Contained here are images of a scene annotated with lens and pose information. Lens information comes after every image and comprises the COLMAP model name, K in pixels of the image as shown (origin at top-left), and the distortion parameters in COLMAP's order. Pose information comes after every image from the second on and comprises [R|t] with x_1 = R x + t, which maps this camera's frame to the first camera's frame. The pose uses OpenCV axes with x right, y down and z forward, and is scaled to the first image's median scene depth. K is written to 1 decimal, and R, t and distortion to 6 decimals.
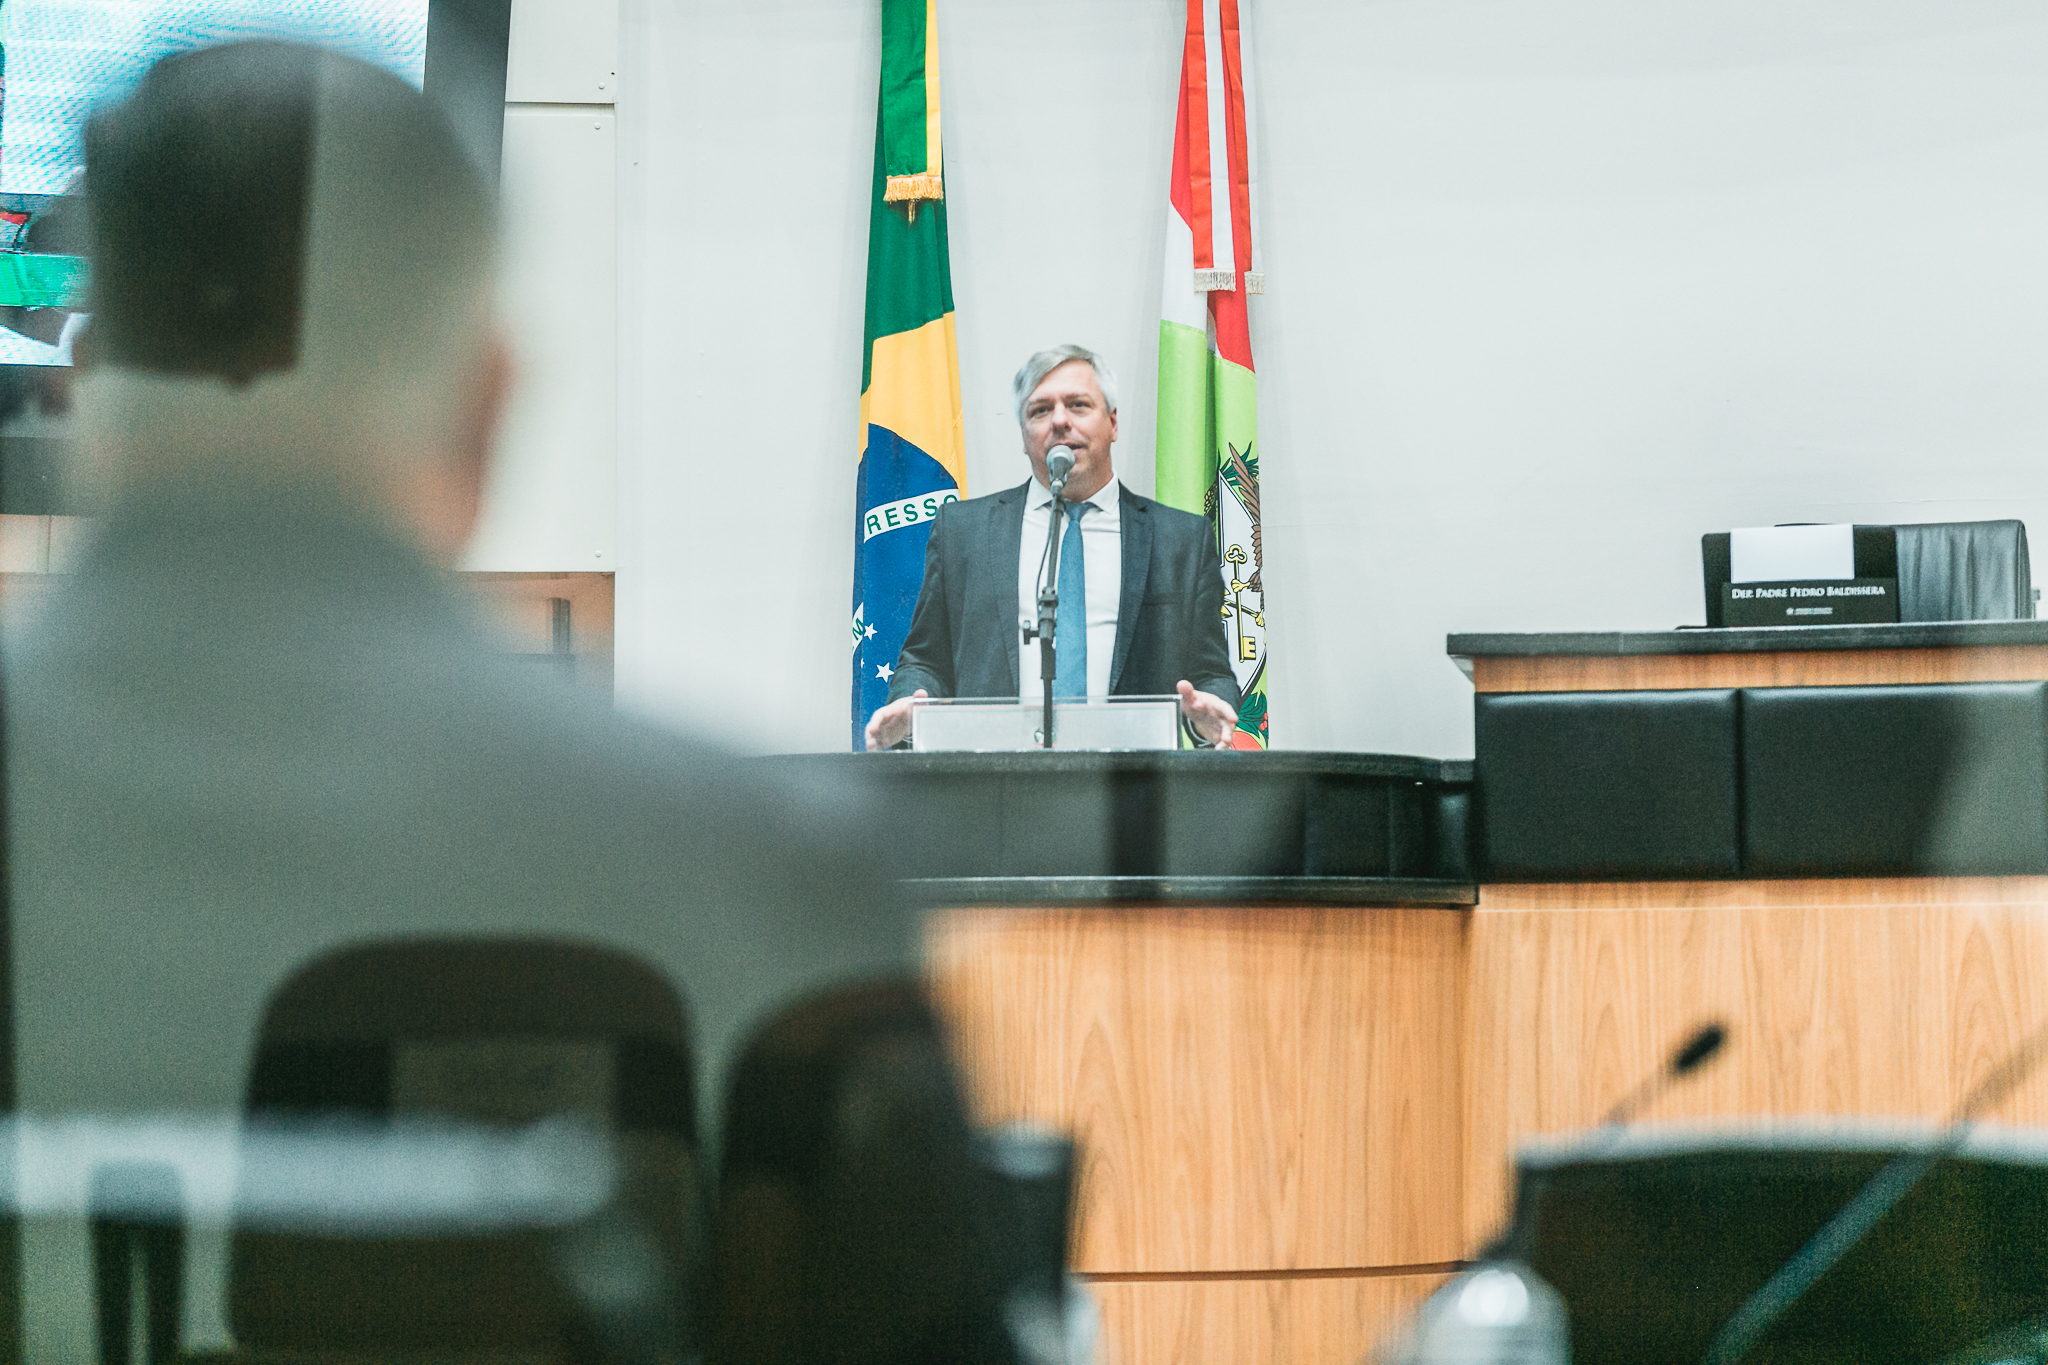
lens RADIAL K [[8974.2, 0, 1029.1], [0, 8974.2, 689.3], [0, 0, 1]] dist [-0.015632, 0.000000]
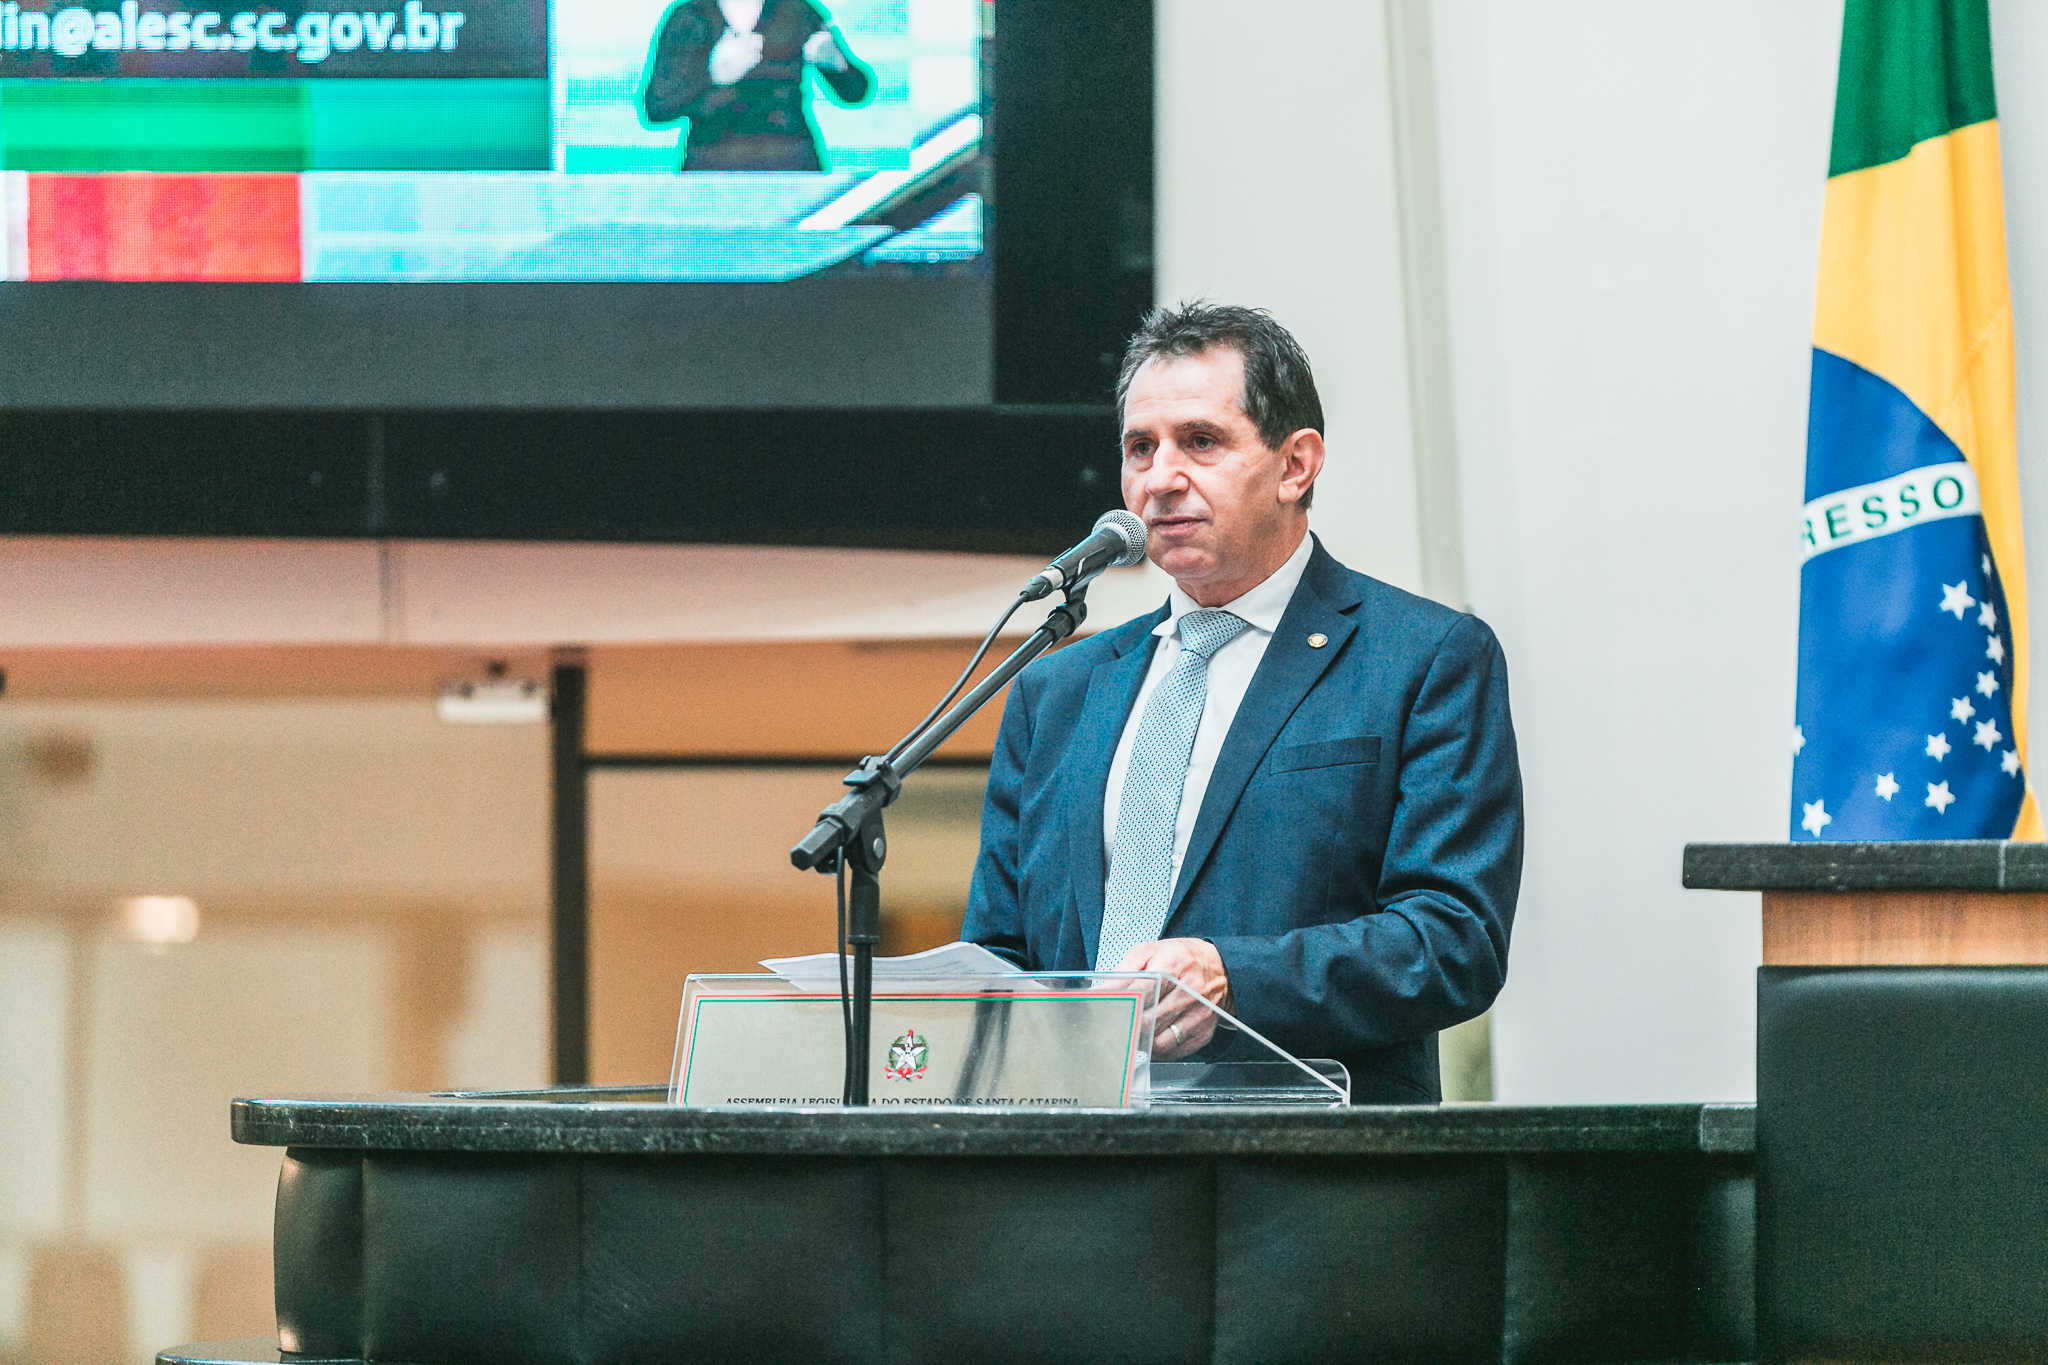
lens RADIAL K [[11917.8, 0, 1142.4], [0, 11917.8, 653.3], [0, 0, 1]] dist [0.227862, 0.000000]
pose [[0.882145, -0.006045, -0.470939, 0.276380], [0.015611, 0.999743, 0.016409, -0.023528], [0.470719, -0.021827, 0.882013, 0.366637]]
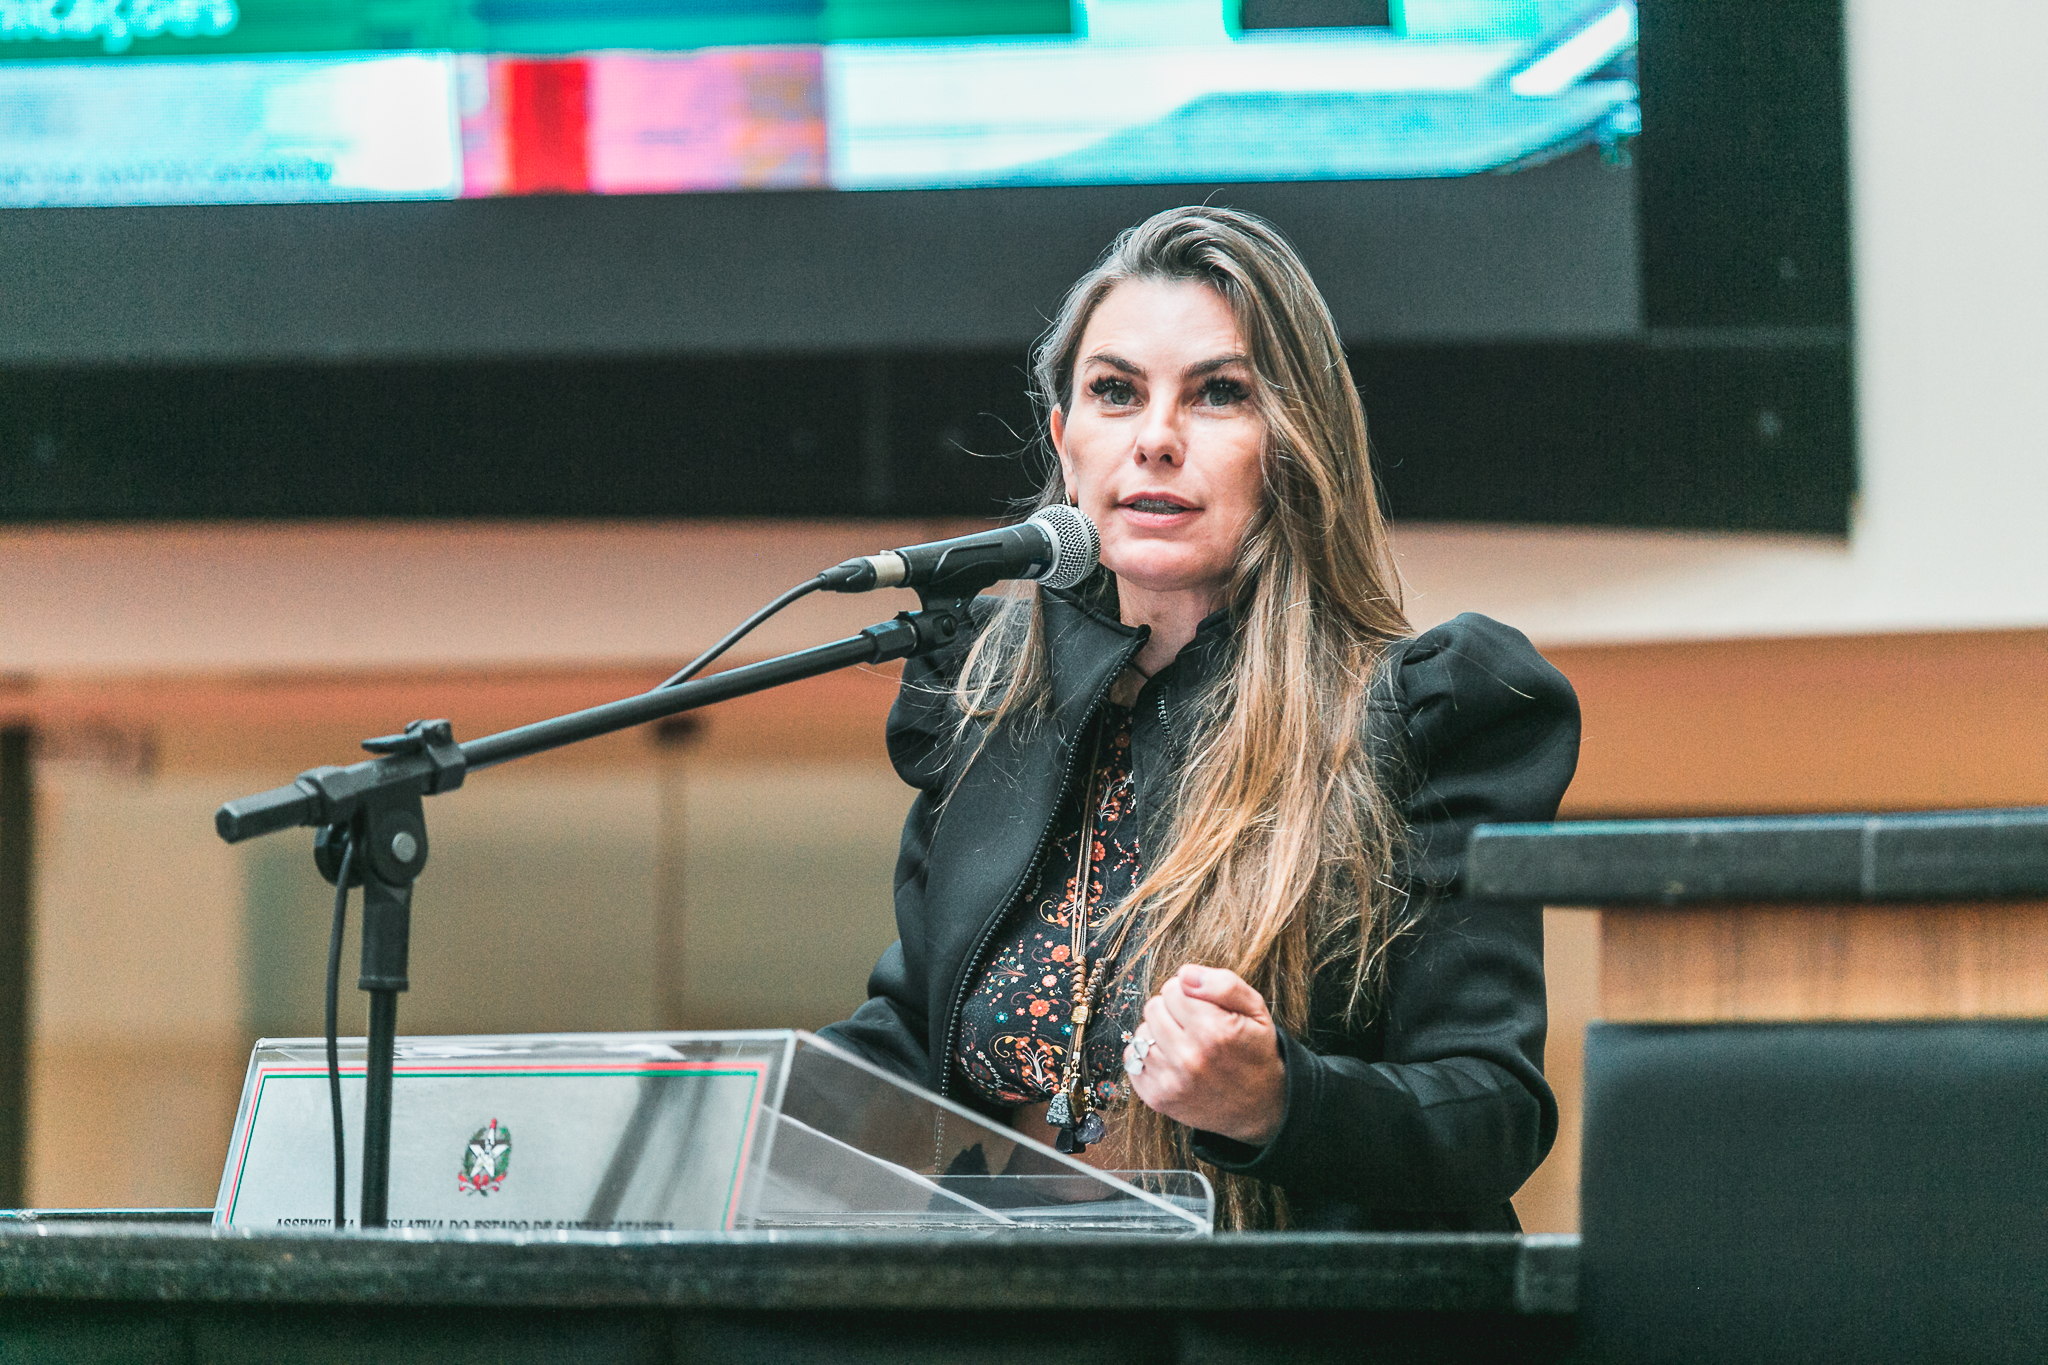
lens RADIAL K [[10551.8, 0, 1026.4], [0, 10551.8, 692.2], [0, 0, 1]] dist [0.140594, 0.000000]
pose [[0.715371, -0.017562, -0.698524, 0.248749], [0.018216, 0.999813, -0.006481, -0.007749], [0.698507, -0.008087, 0.715557, 0.629339]]
